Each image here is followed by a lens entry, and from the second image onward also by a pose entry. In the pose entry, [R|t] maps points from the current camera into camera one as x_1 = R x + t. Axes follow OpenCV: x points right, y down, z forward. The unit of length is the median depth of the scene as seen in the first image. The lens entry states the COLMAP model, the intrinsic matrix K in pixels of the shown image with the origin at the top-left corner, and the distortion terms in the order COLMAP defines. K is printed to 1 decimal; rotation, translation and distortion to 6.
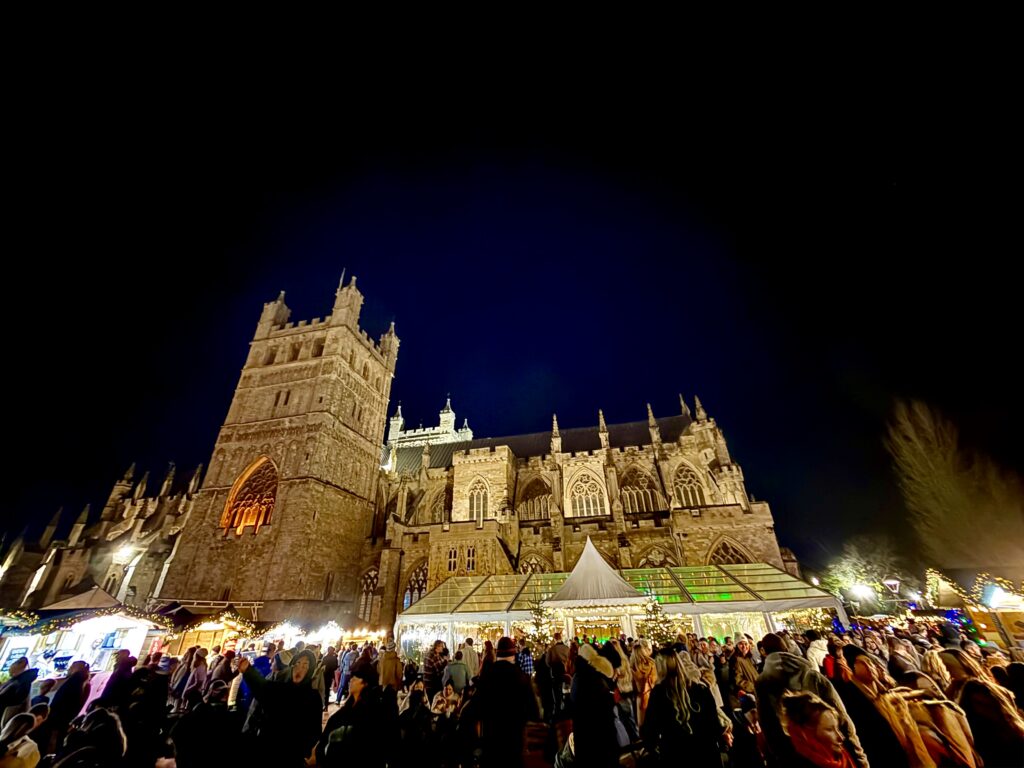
lens RADIAL K [[406.9, 0, 512.3], [0, 406.9, 381.6], [0, 0, 1]] dist [0.000091, 0.000111]
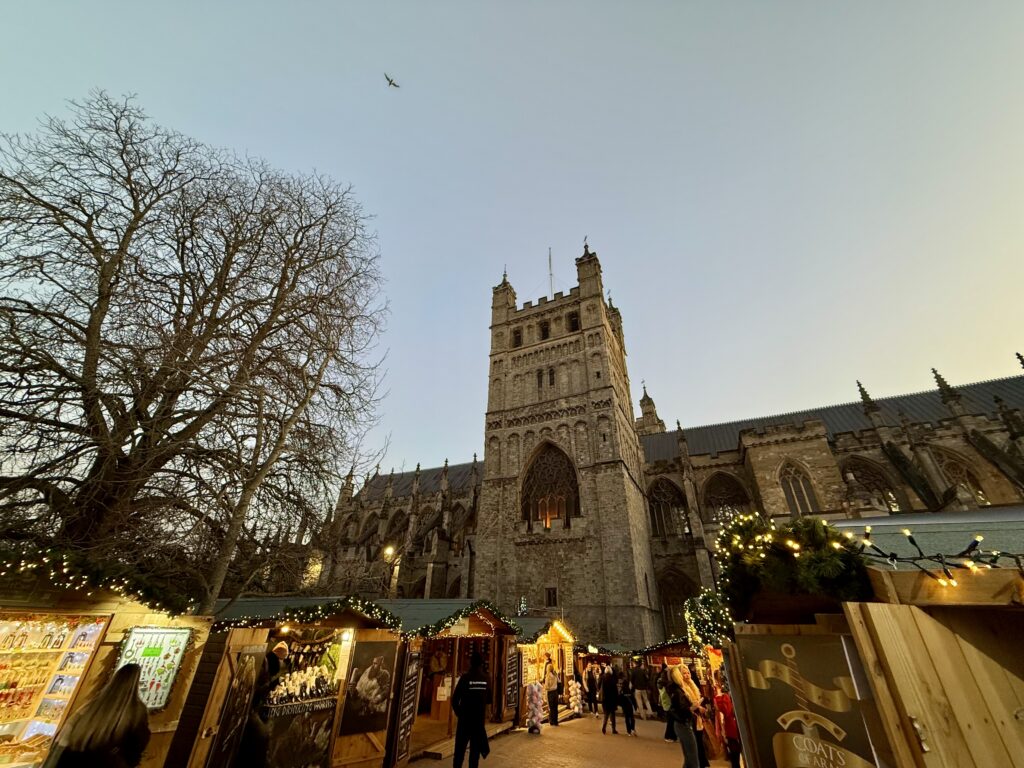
lens RADIAL K [[406.9, 0, 512.7], [0, 406.9, 386.3], [0, 0, 1]] dist [0.000091, 0.000111]
pose [[0.977412, -0.069869, -0.199459, -0.545898], [0.066652, 0.997516, -0.022807, 0.087839], [0.200557, 0.008998, 0.979641, 0.129642]]
